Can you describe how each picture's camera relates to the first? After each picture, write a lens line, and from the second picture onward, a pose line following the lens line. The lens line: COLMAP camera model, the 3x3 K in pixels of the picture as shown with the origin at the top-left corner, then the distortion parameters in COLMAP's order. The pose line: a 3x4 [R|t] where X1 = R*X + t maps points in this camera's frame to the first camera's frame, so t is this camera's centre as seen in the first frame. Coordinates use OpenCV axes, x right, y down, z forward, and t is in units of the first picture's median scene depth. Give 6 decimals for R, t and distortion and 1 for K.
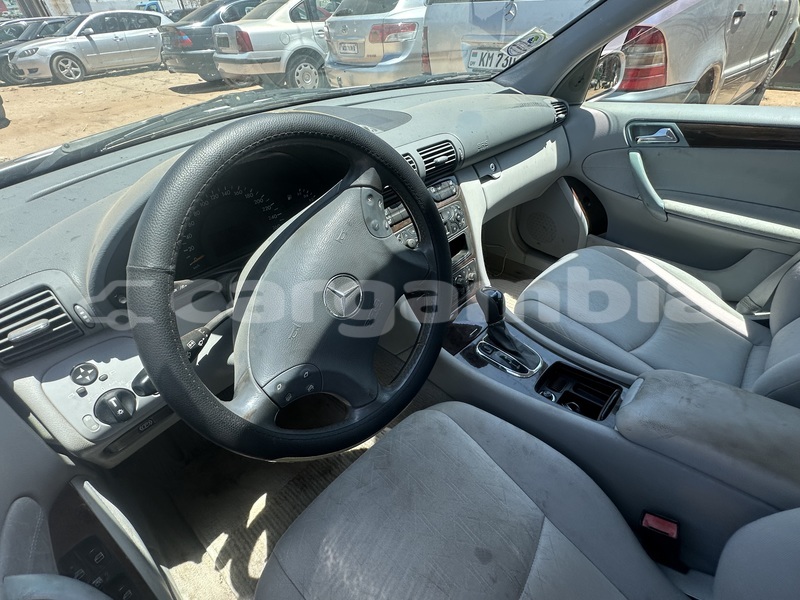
lens RADIAL K [[383.0, 0, 402.2], [0, 383.0, 300.4], [0, 0, 1]] dist [-0.003372, 0.001076]
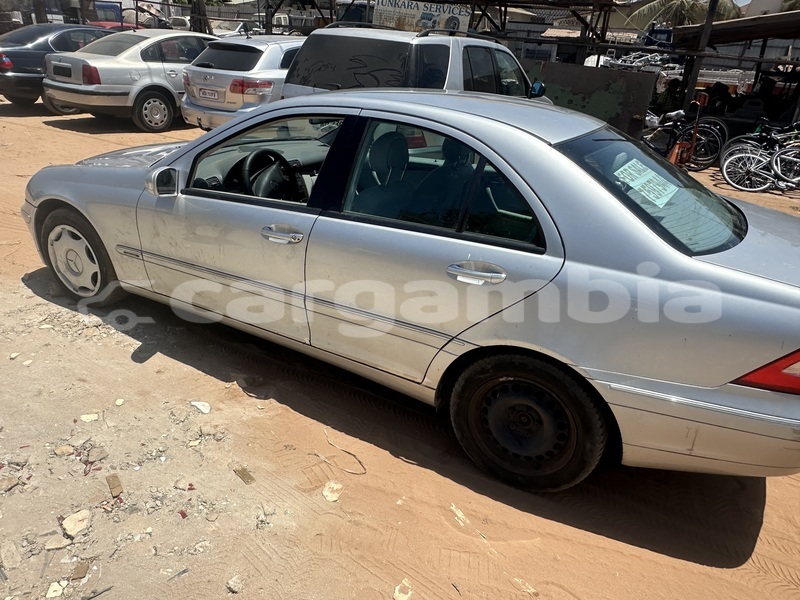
lens RADIAL K [[556.6, 0, 402.9], [0, 556.6, 301.0], [0, 0, 1]] dist [-0.006834, -0.000152]
pose [[0.961083, -0.008825, 0.276118, -0.221517], [0.064834, 0.978780, -0.194386, 1.166665], [-0.268543, 0.204723, 0.941262, -2.307041]]
